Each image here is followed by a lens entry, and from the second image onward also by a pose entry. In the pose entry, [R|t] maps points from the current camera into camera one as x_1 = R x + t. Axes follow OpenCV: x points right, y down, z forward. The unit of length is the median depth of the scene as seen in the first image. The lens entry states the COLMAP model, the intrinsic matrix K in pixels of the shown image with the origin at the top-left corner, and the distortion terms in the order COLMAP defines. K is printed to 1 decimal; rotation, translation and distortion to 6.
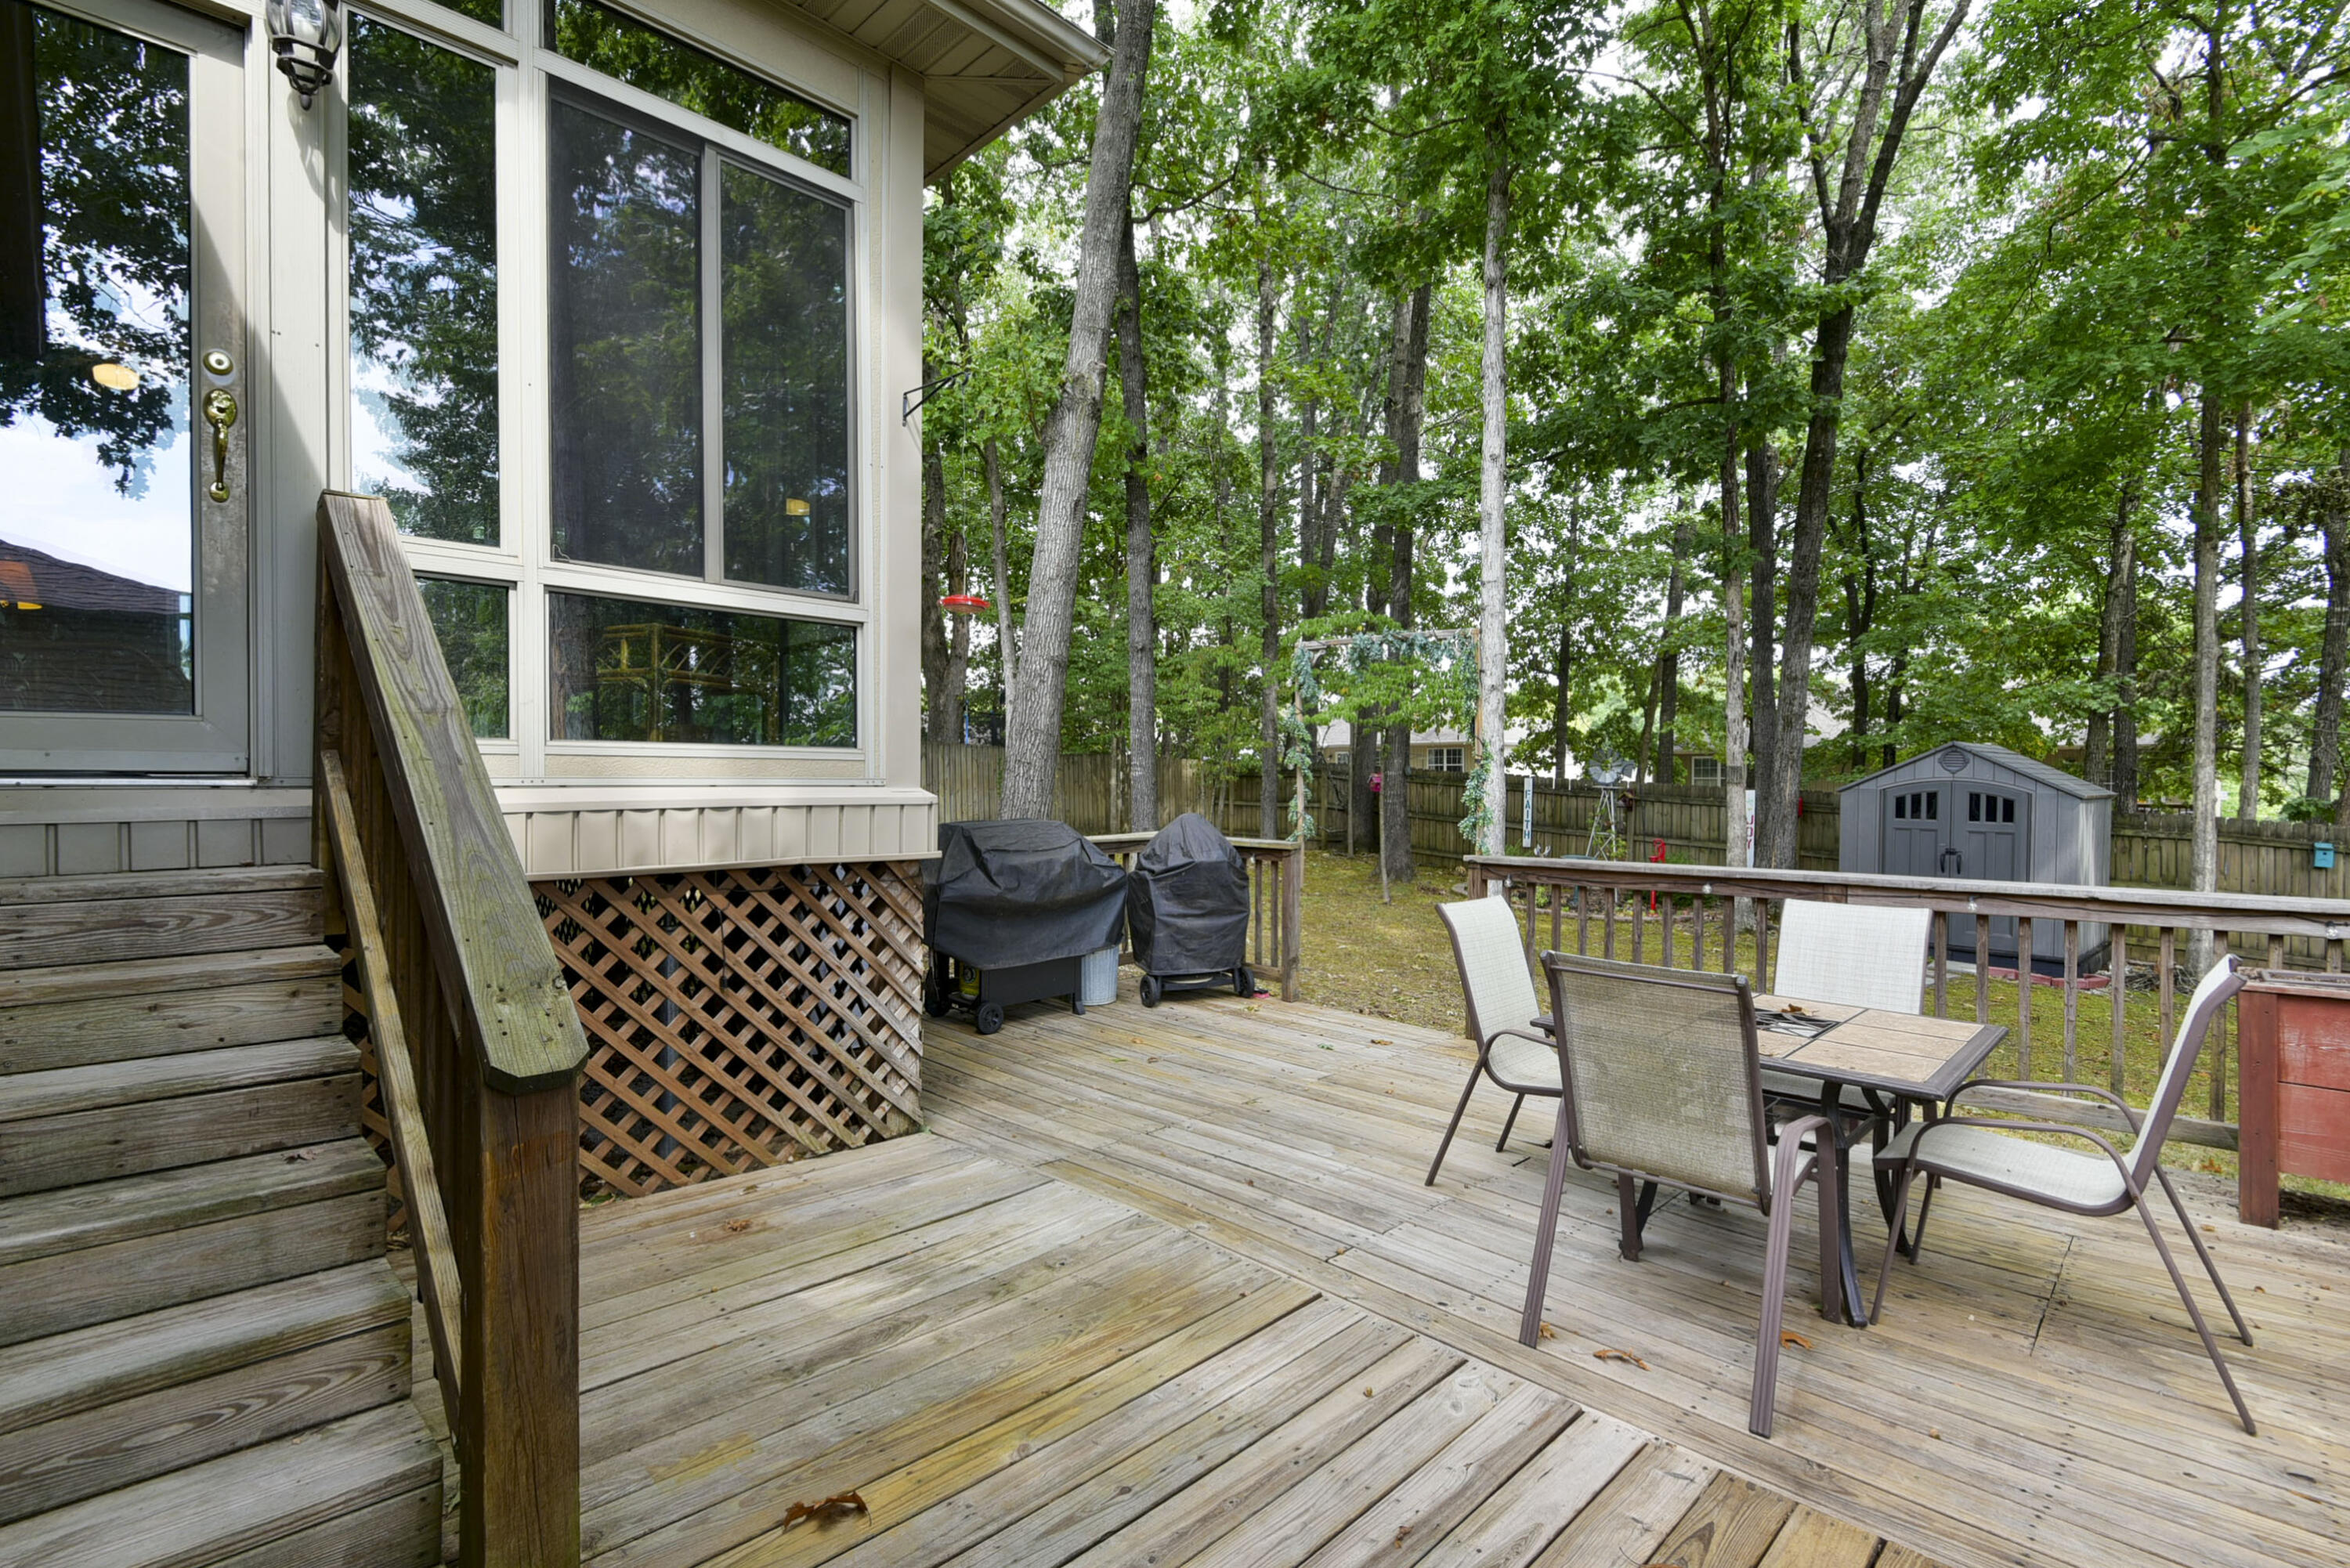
lens RADIAL K [[1084.0, 0, 1163.3], [0, 1084.0, 785.5], [0, 0, 1]] dist [0.017896, -0.001783]
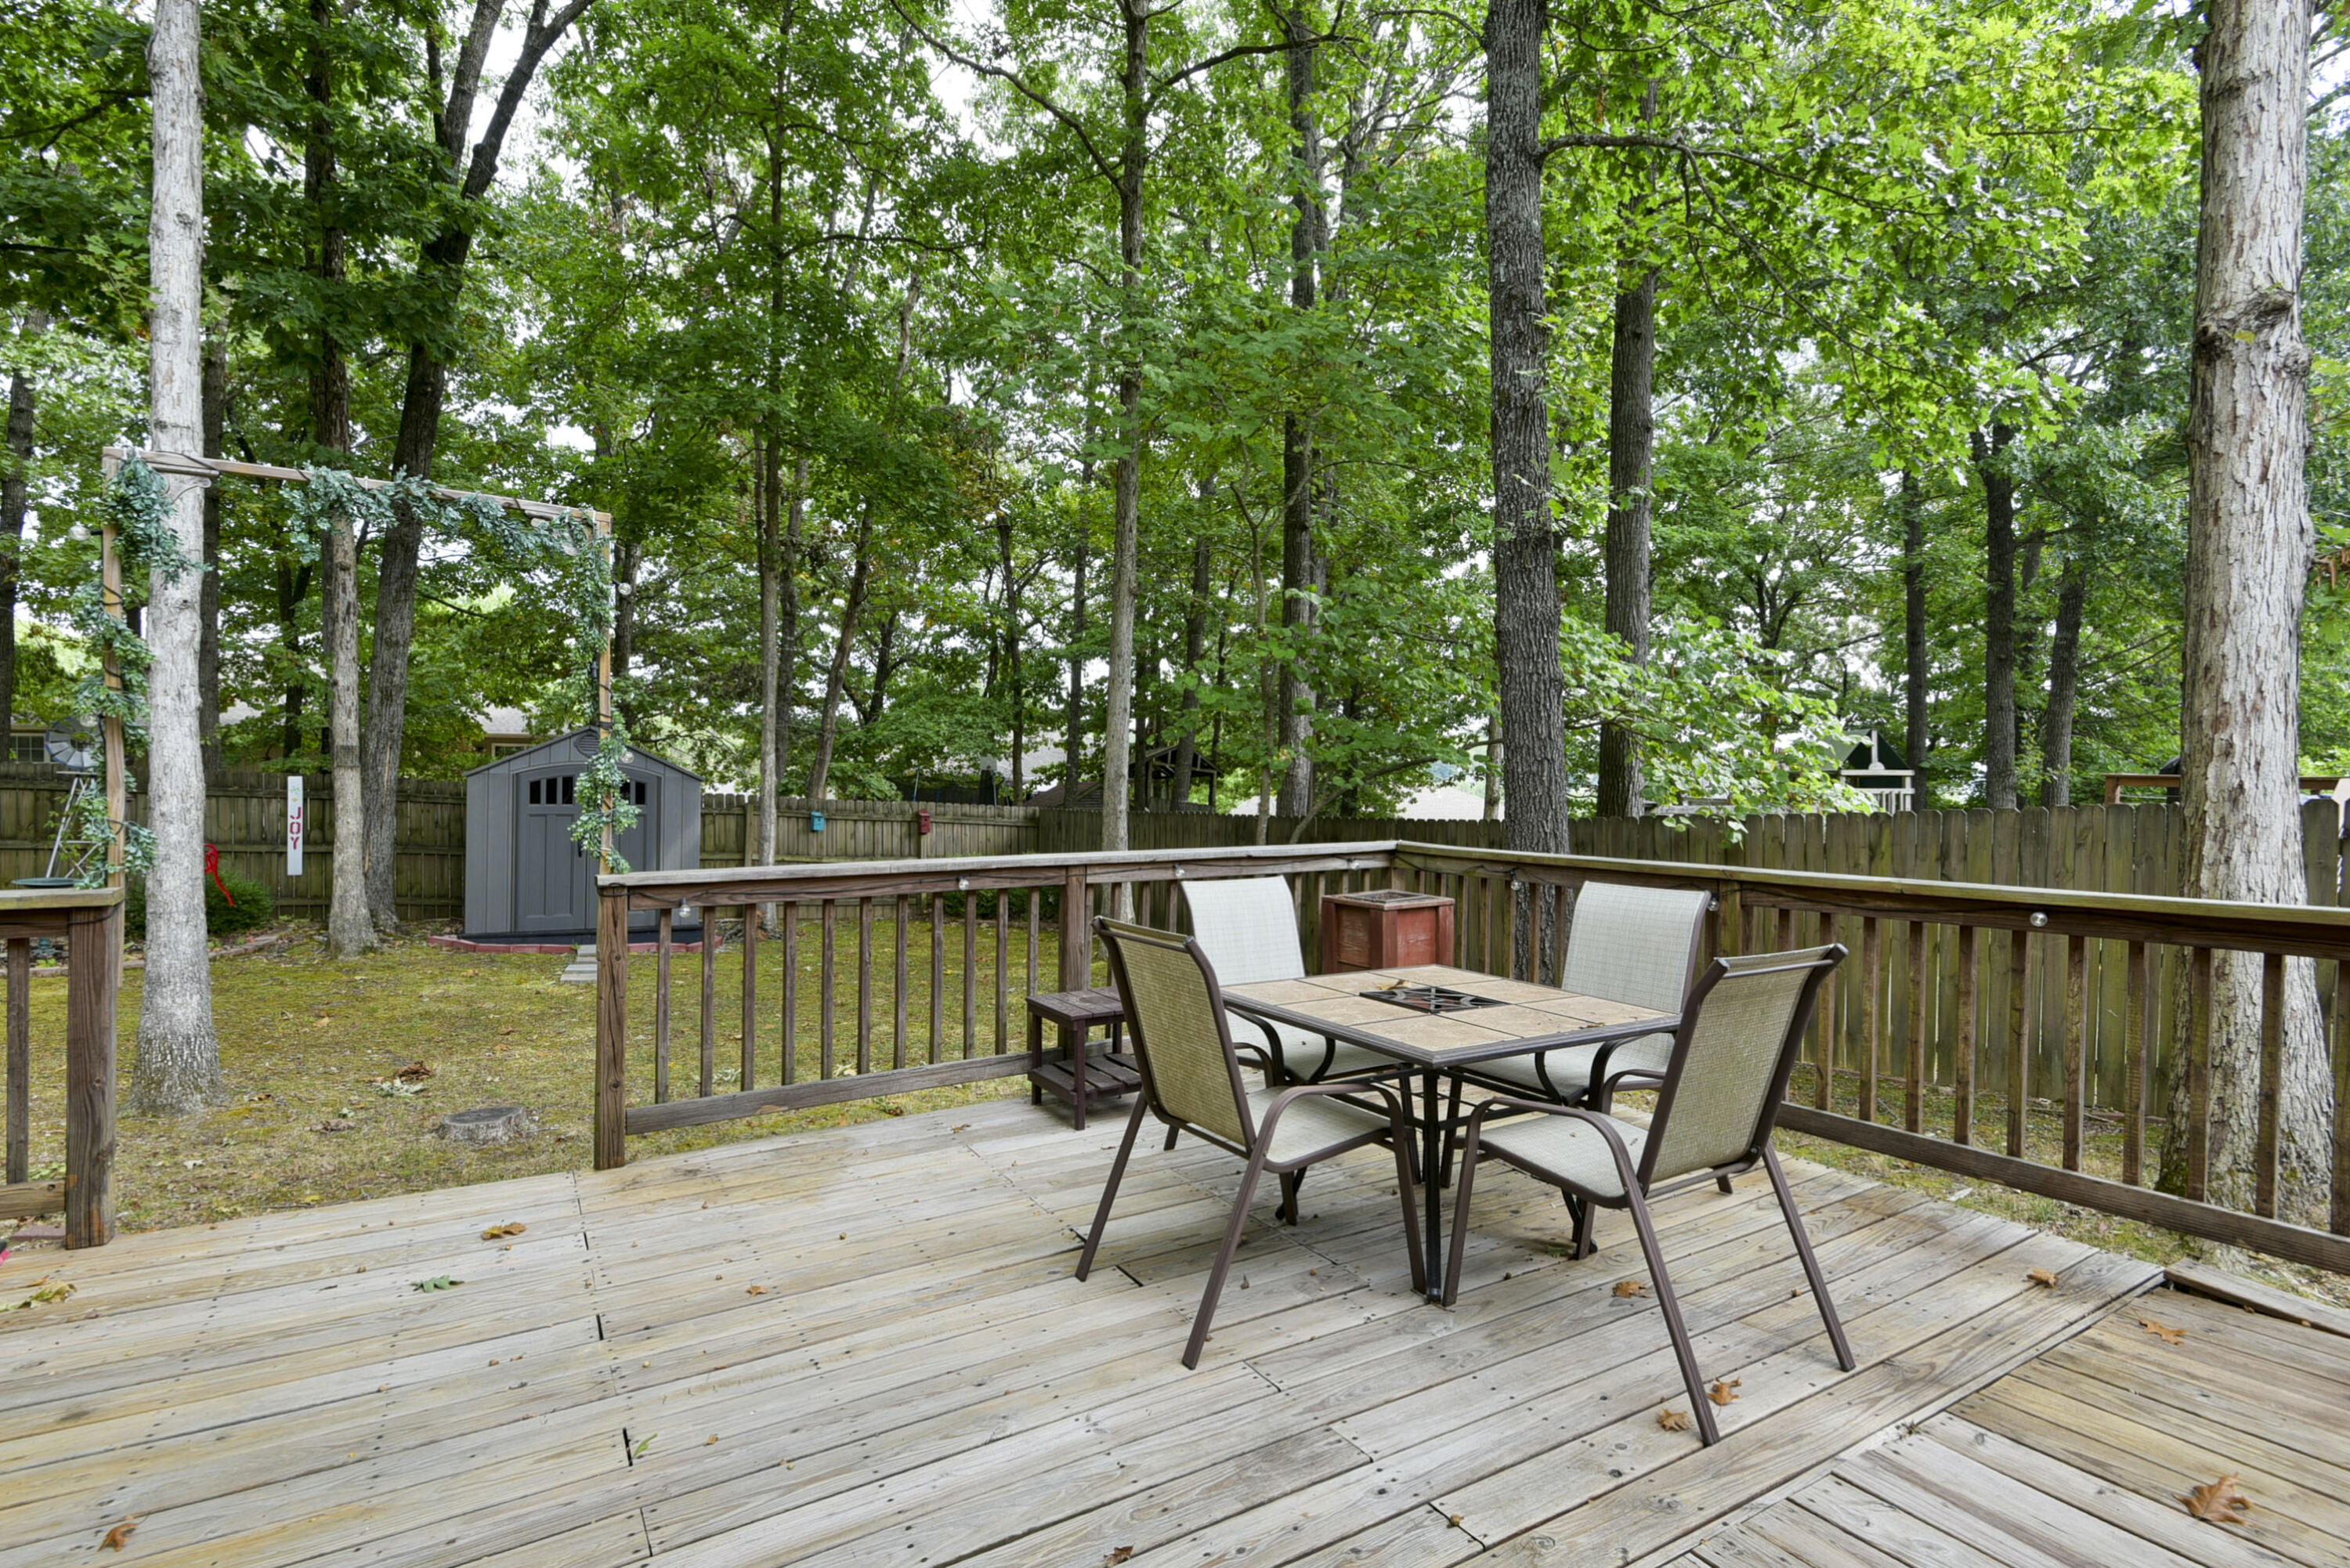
lens RADIAL K [[1084.0, 0, 1167.0], [0, 1084.0, 782.6], [0, 0, 1]] dist [0.017896, -0.001783]
pose [[0.254009, -0.010613, 0.967144, -0.283166], [-0.002972, 0.999927, 0.011753, -0.004182], [-0.967197, -0.005860, 0.253959, 0.580262]]
